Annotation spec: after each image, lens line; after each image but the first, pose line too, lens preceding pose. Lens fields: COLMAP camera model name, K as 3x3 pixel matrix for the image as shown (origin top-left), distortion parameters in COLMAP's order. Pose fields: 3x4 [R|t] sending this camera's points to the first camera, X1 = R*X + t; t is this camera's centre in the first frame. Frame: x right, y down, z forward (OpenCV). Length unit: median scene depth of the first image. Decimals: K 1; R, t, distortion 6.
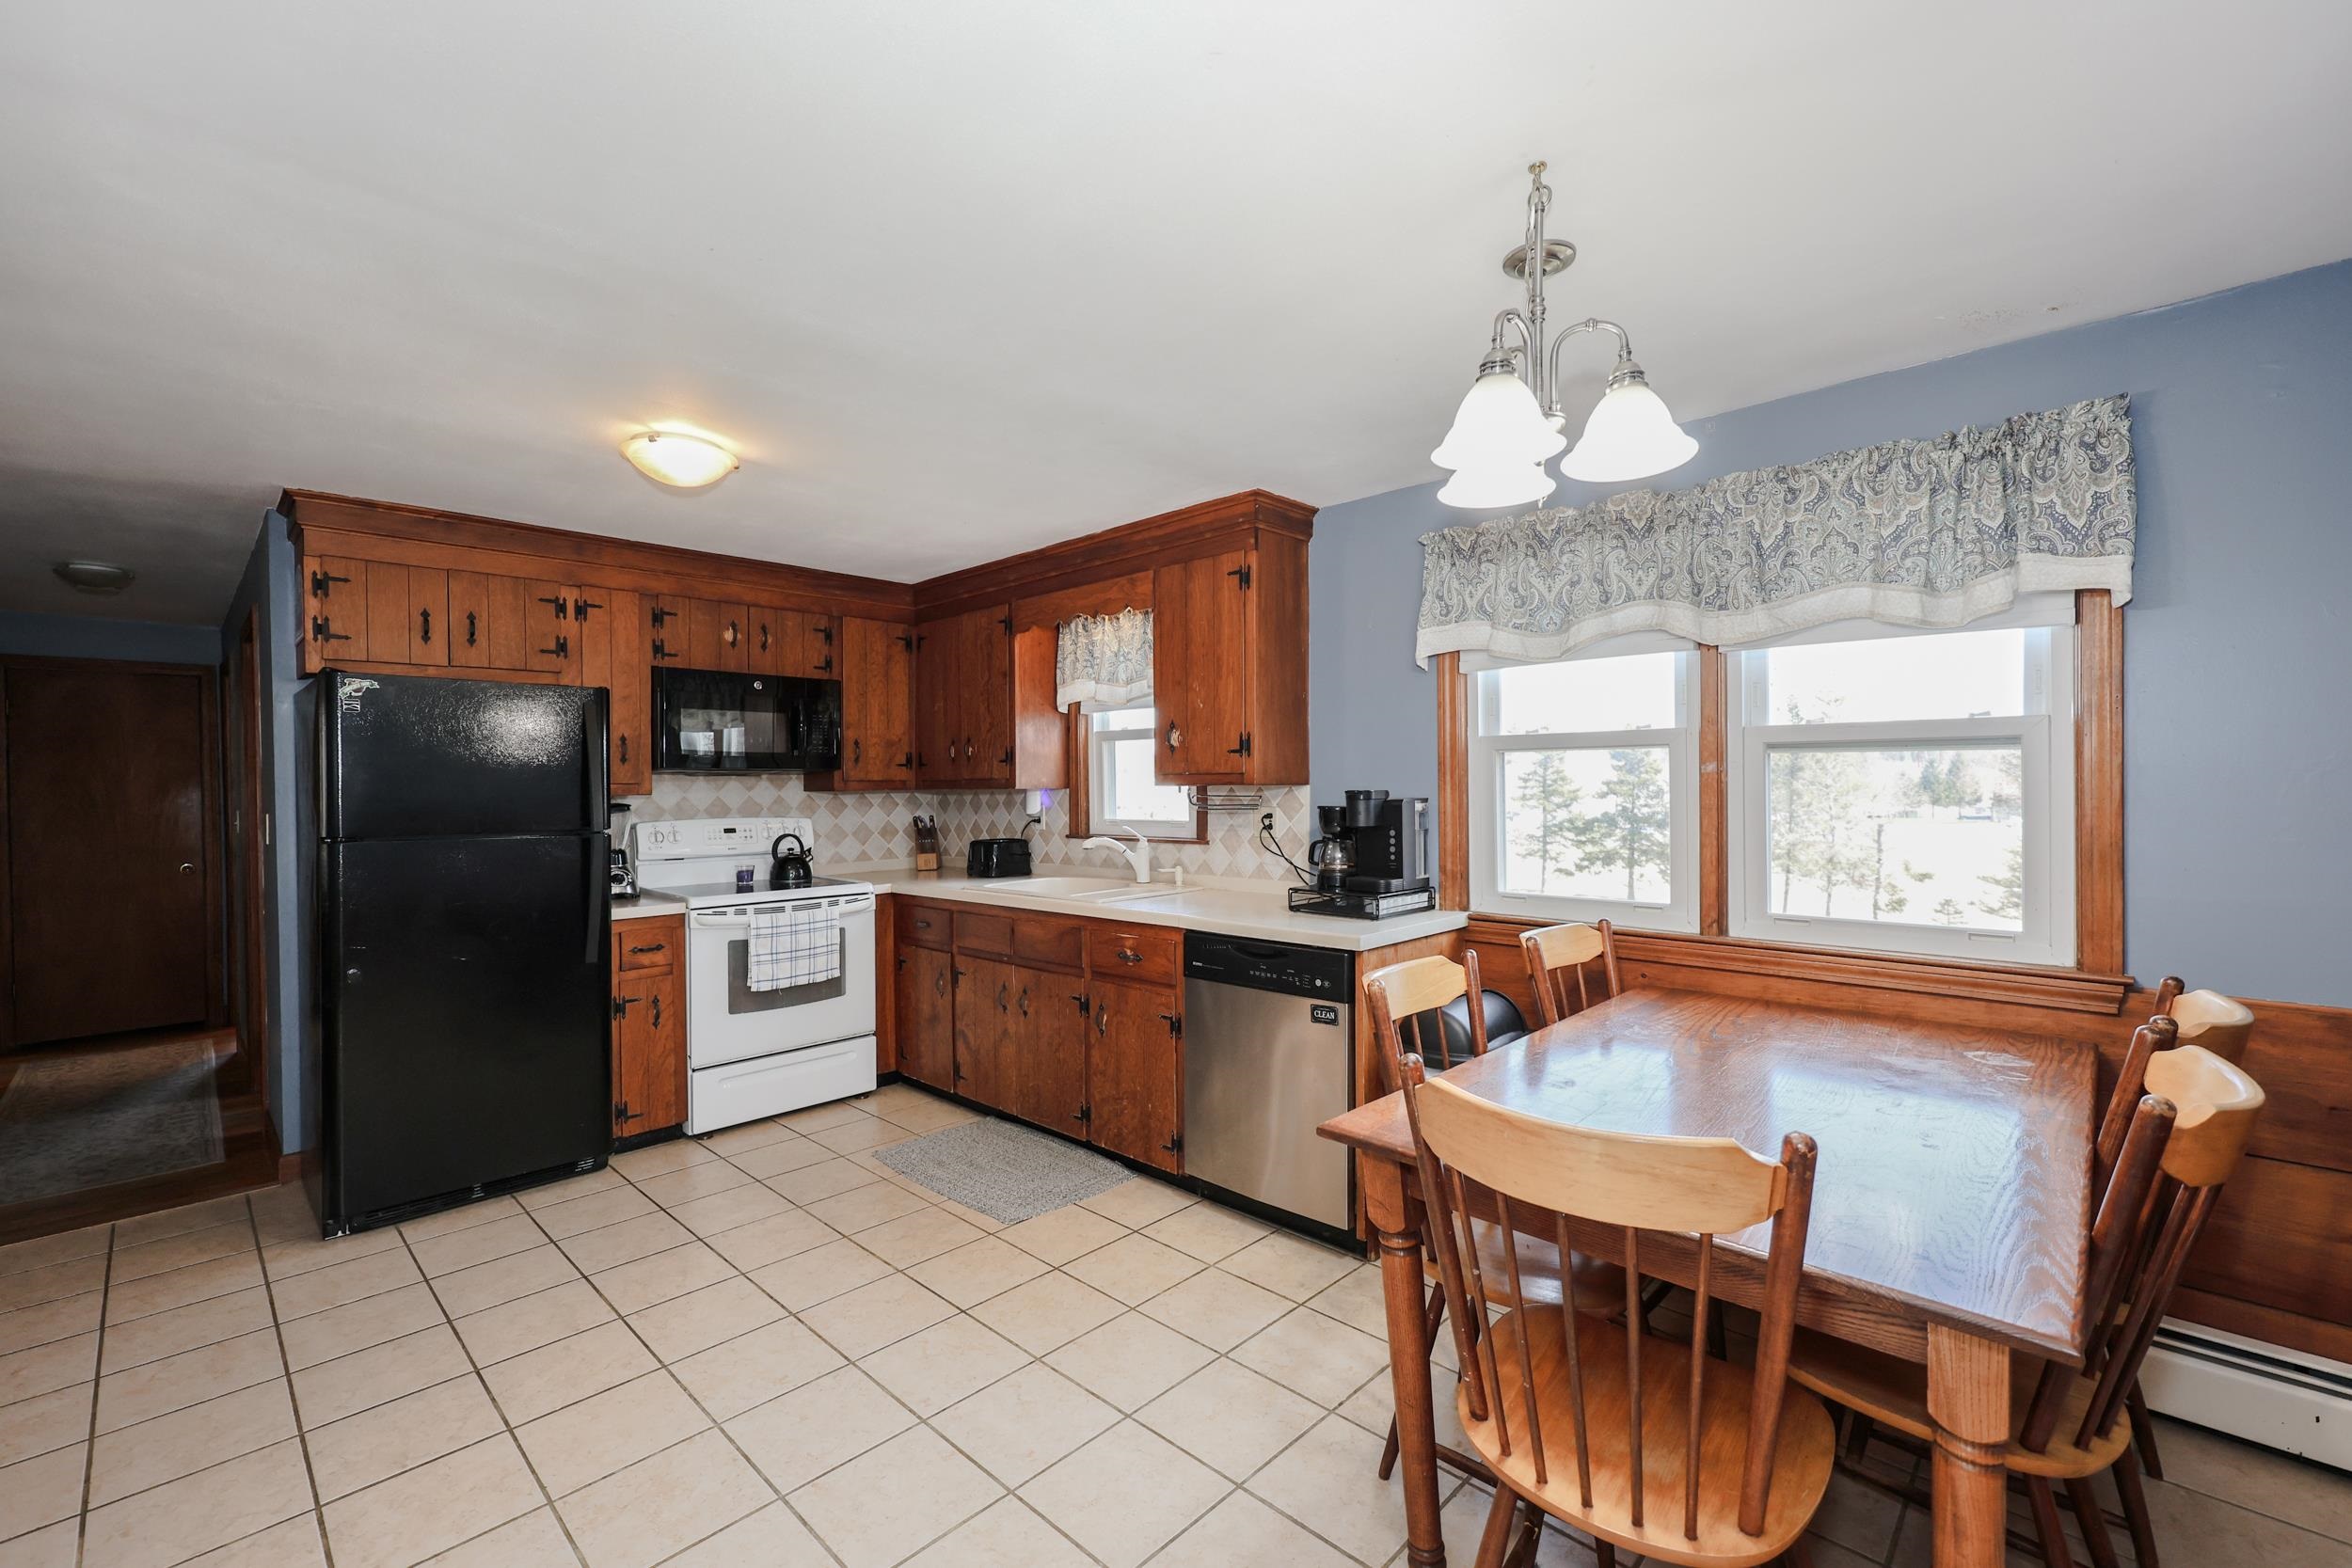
lens RADIAL K [[993.3, 0, 1176.0], [0, 993.3, 784.0], [0, 0, 1]] dist [-0.002001, -0.000201]
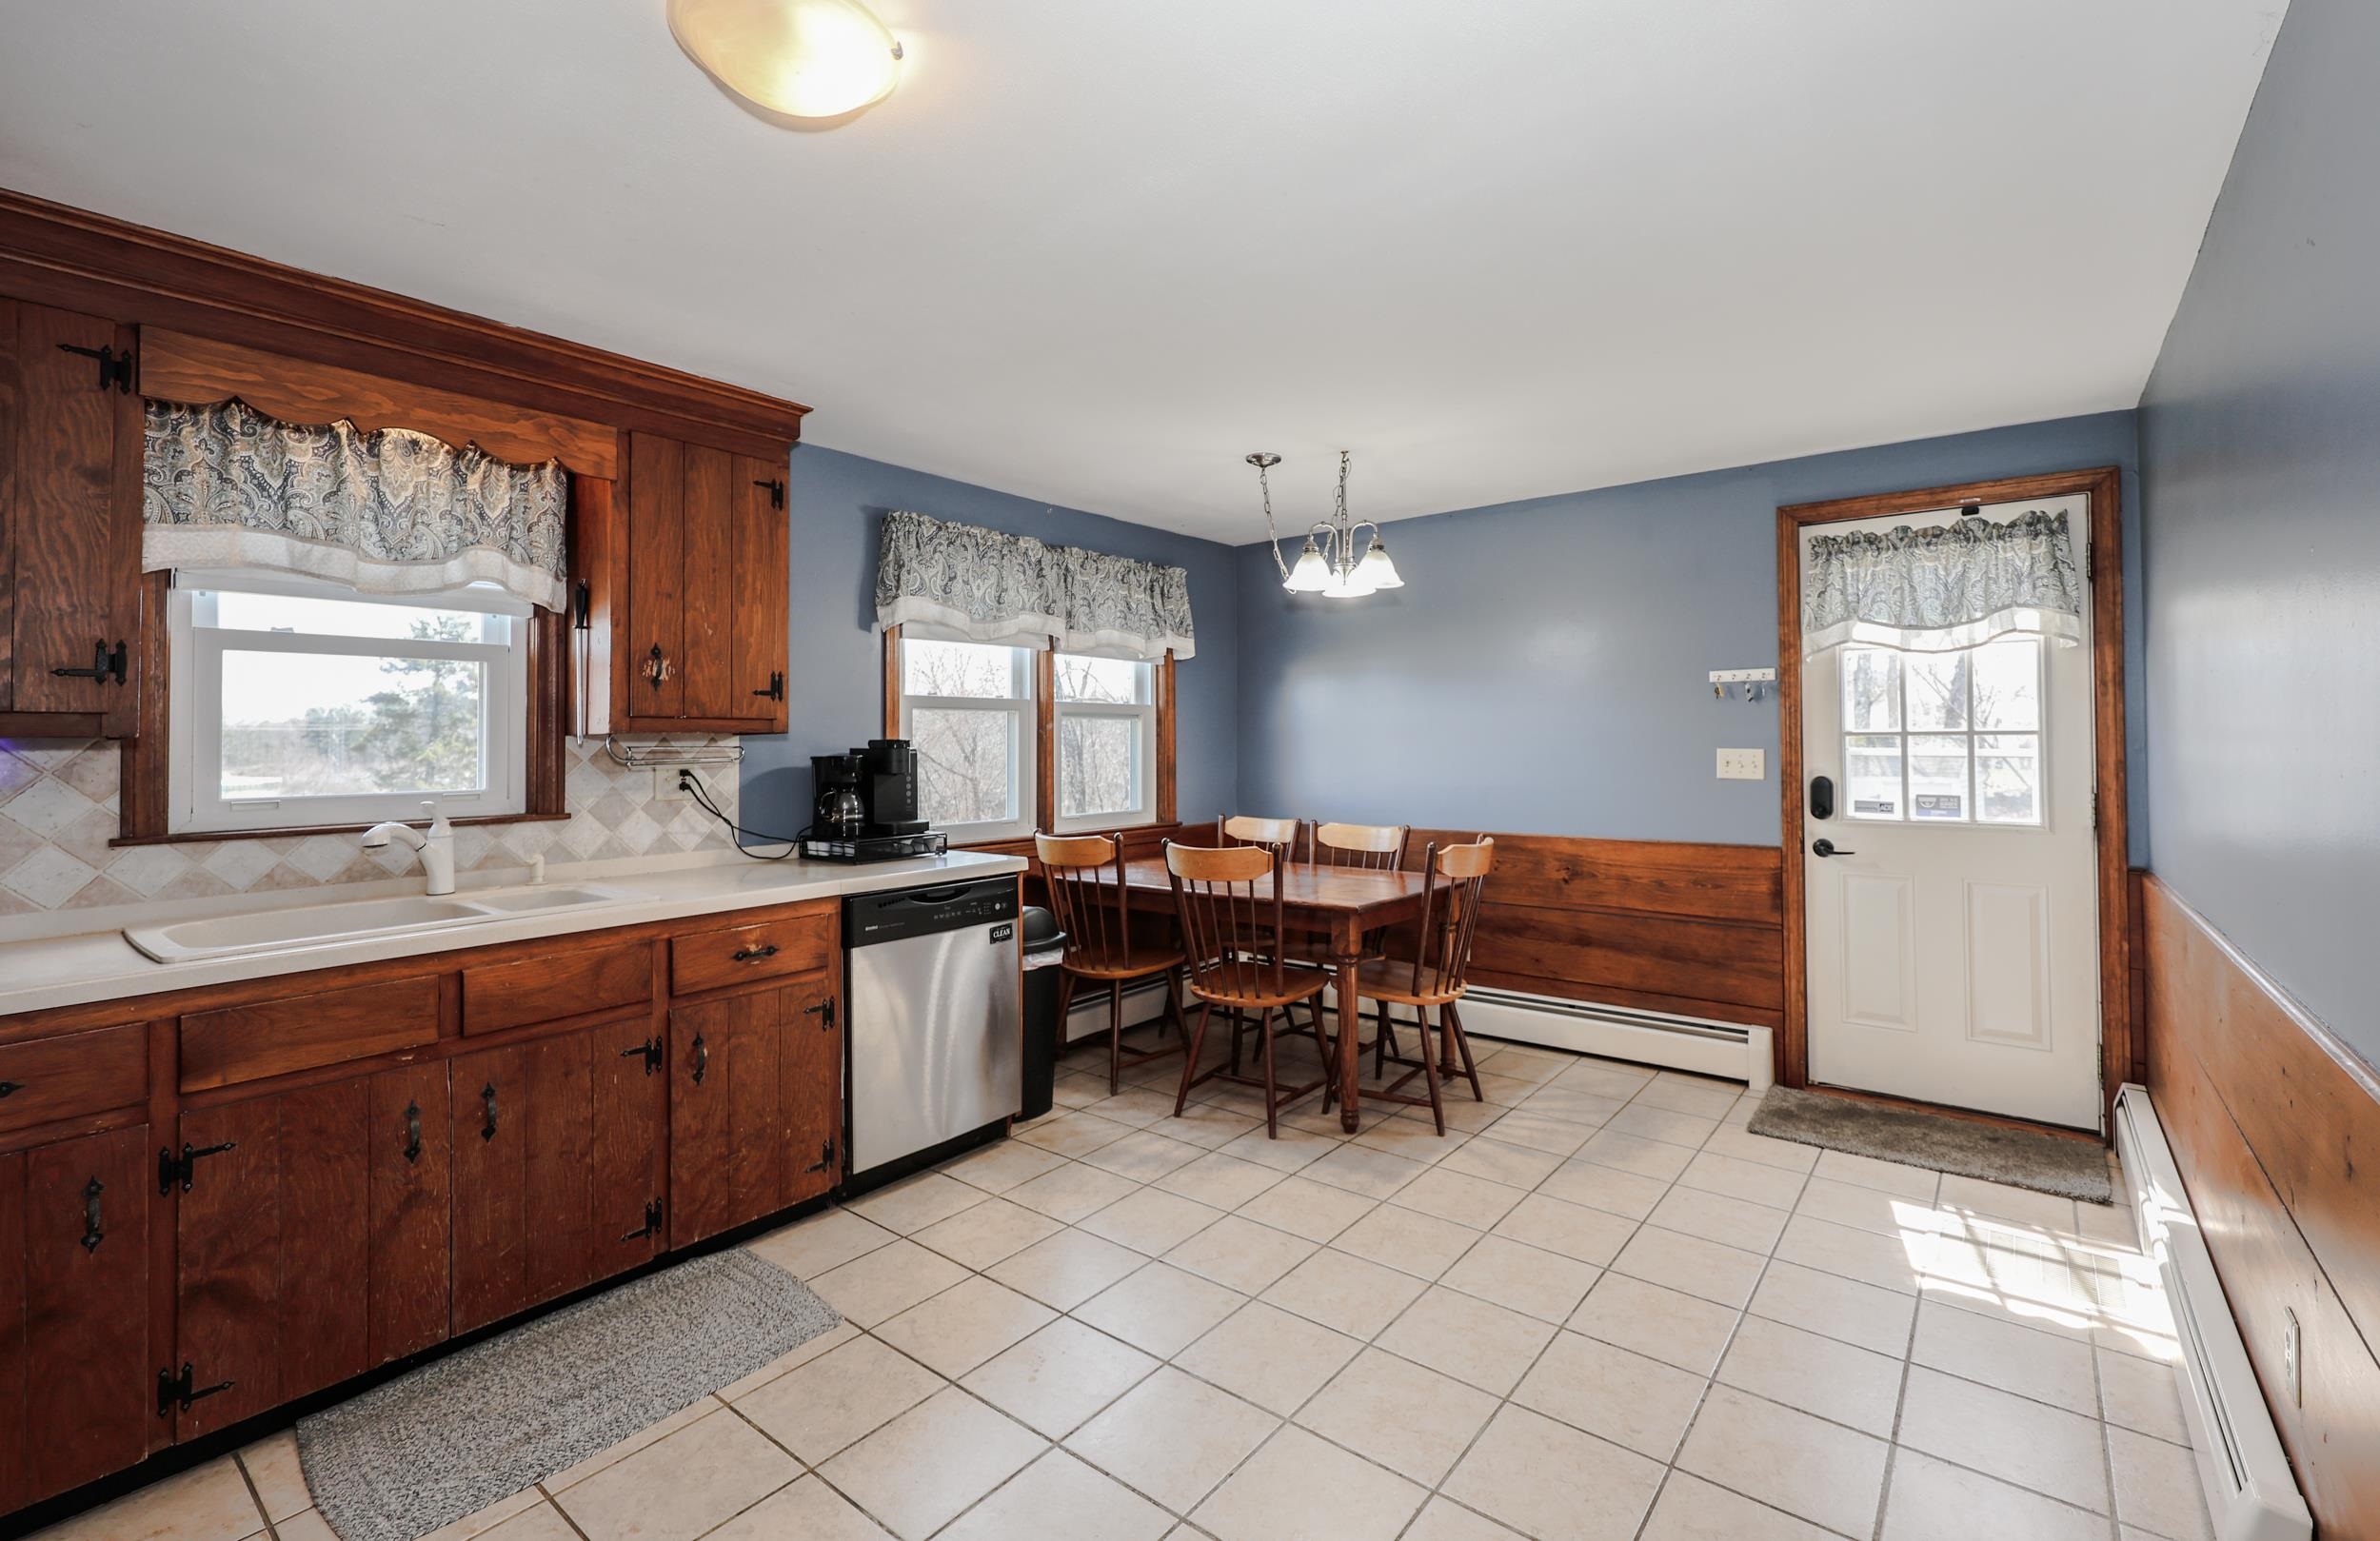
lens RADIAL K [[1013.6, 0, 1243.9], [0, 1013.6, 720.7], [0, 0, 1]] dist [0.000281, -0.000069]
pose [[-0.120632, 0.031937, 0.992183, -0.835218], [0.012046, 0.999456, -0.030707, 0.021795], [-0.992624, 0.008248, -0.120951, 0.687266]]
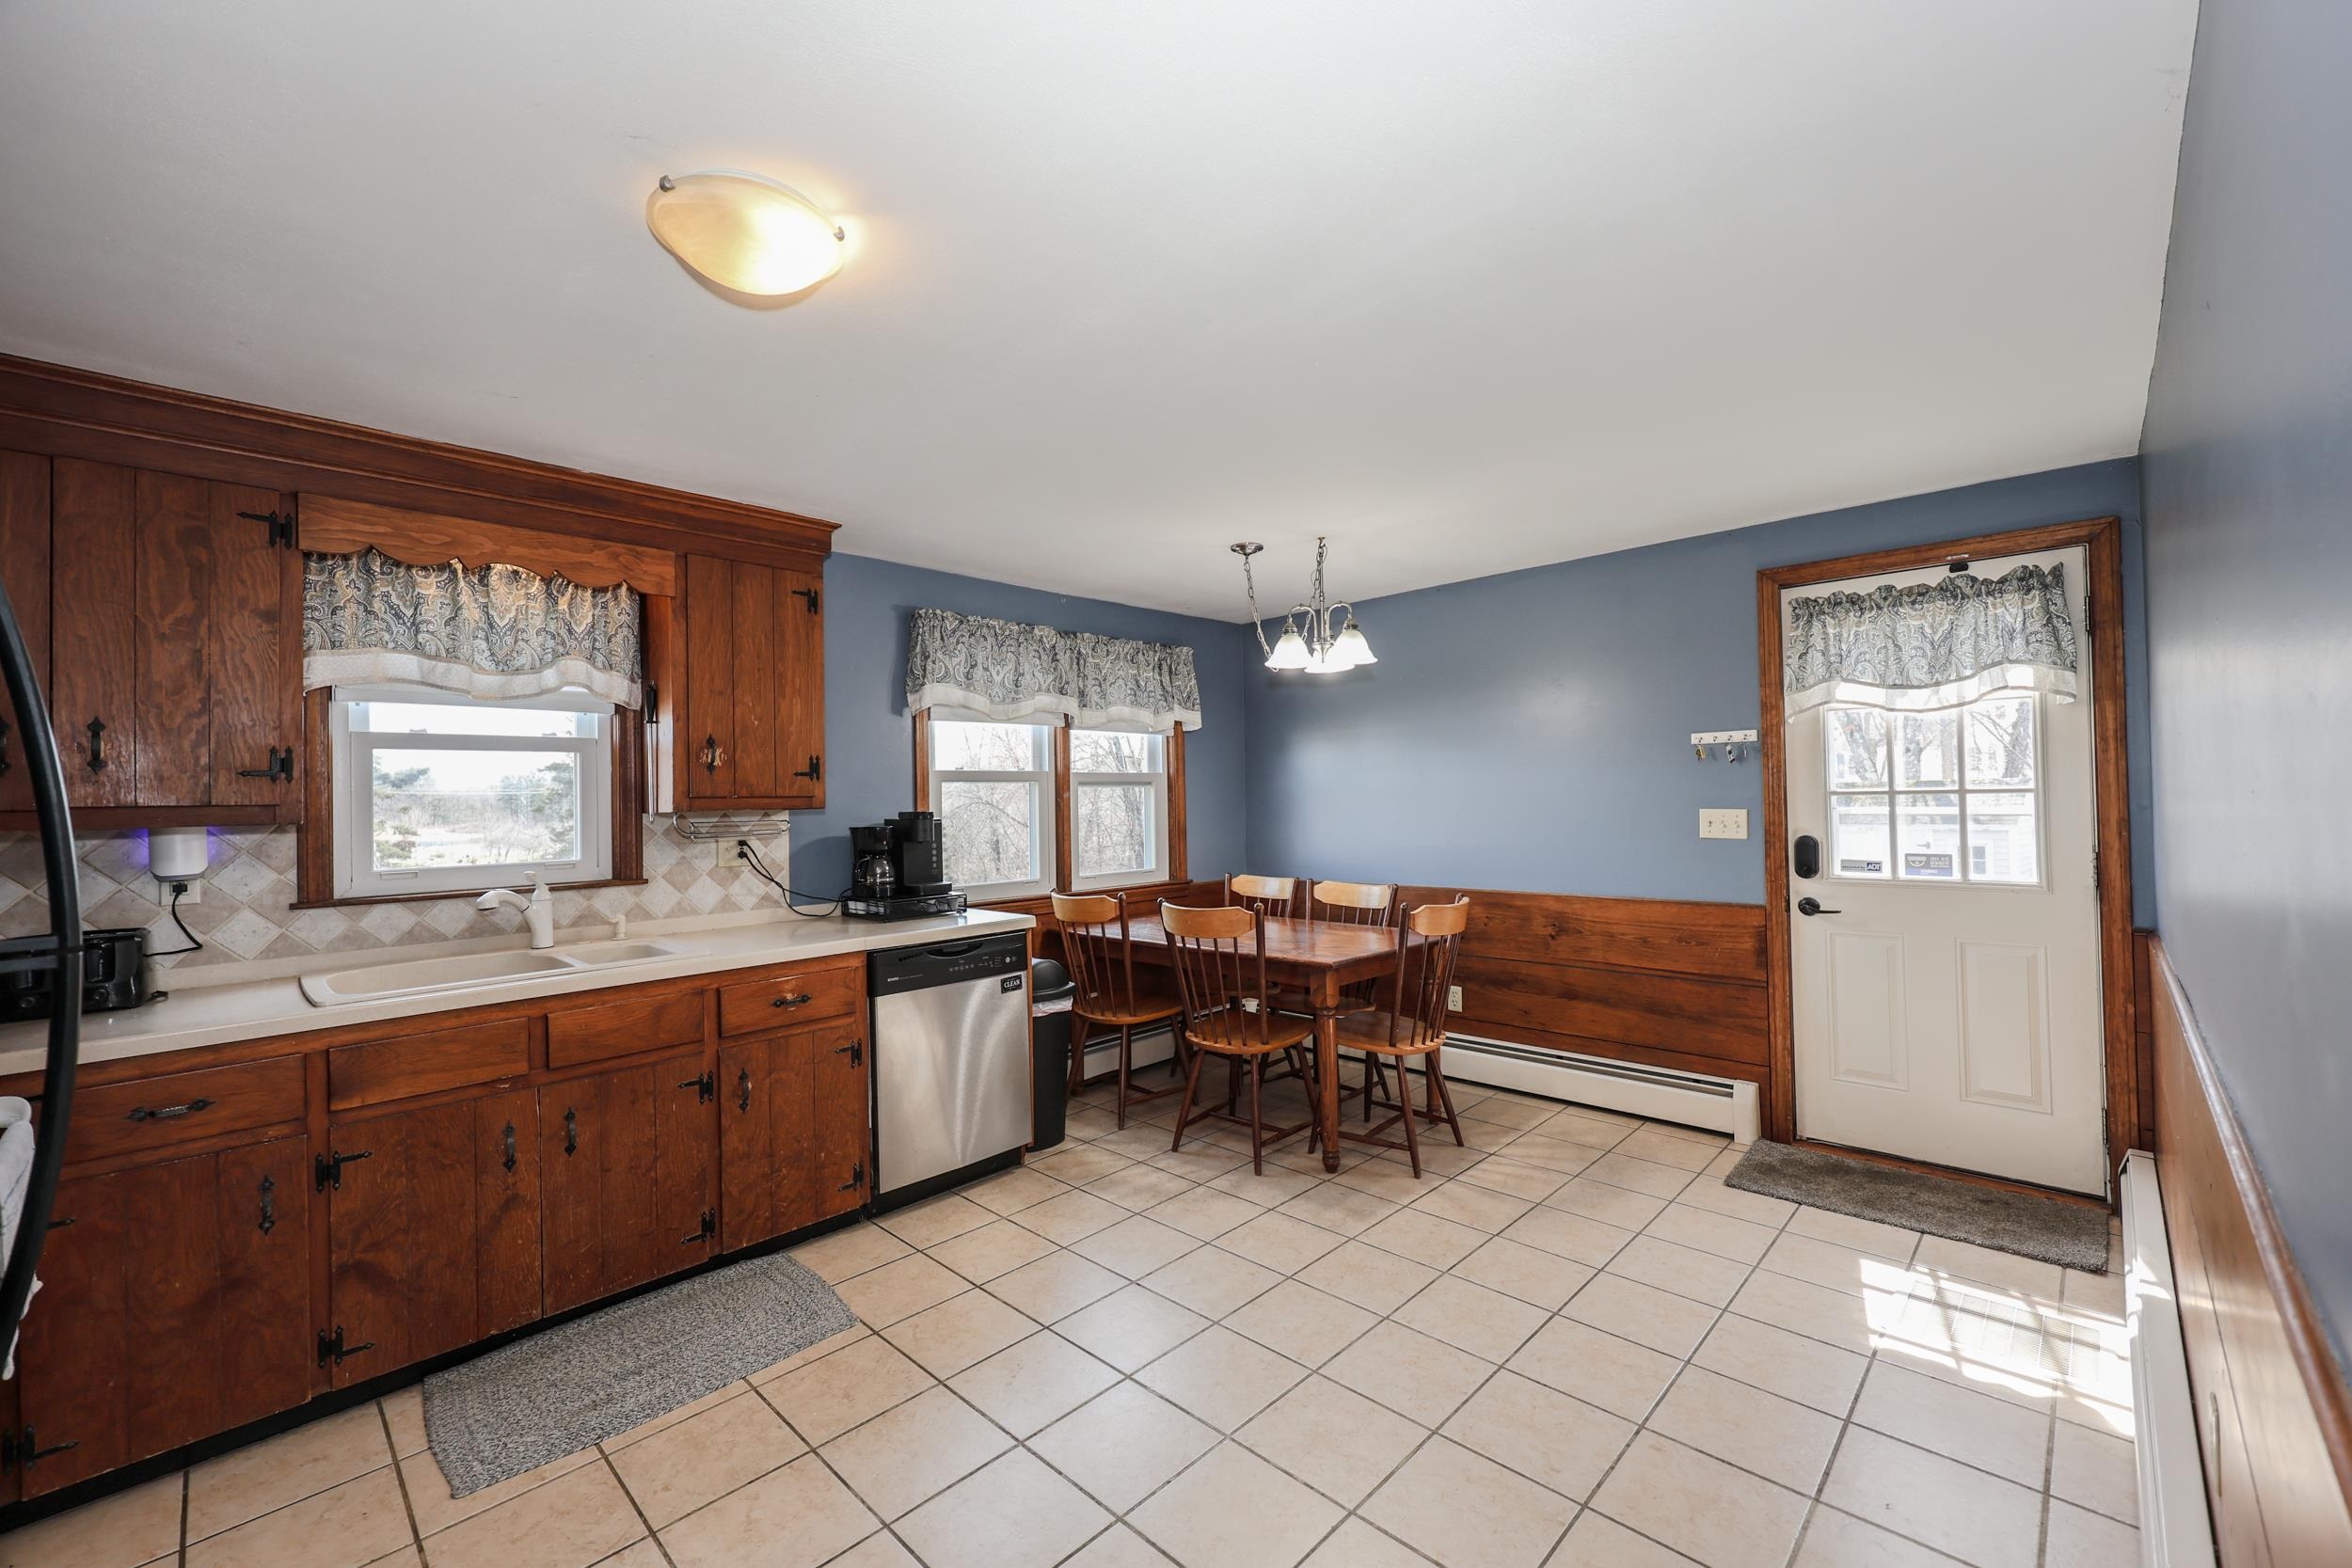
lens RADIAL K [[937.6, 0, 1176.0], [0, 937.6, 784.0], [0, 0, 1]] dist [-0.002094, -0.000830]
pose [[0.004359, 0.027375, 0.999616, -0.848372], [0.024142, 0.999331, -0.027472, 0.010986], [-0.999699, 0.024252, 0.003696, 0.620052]]
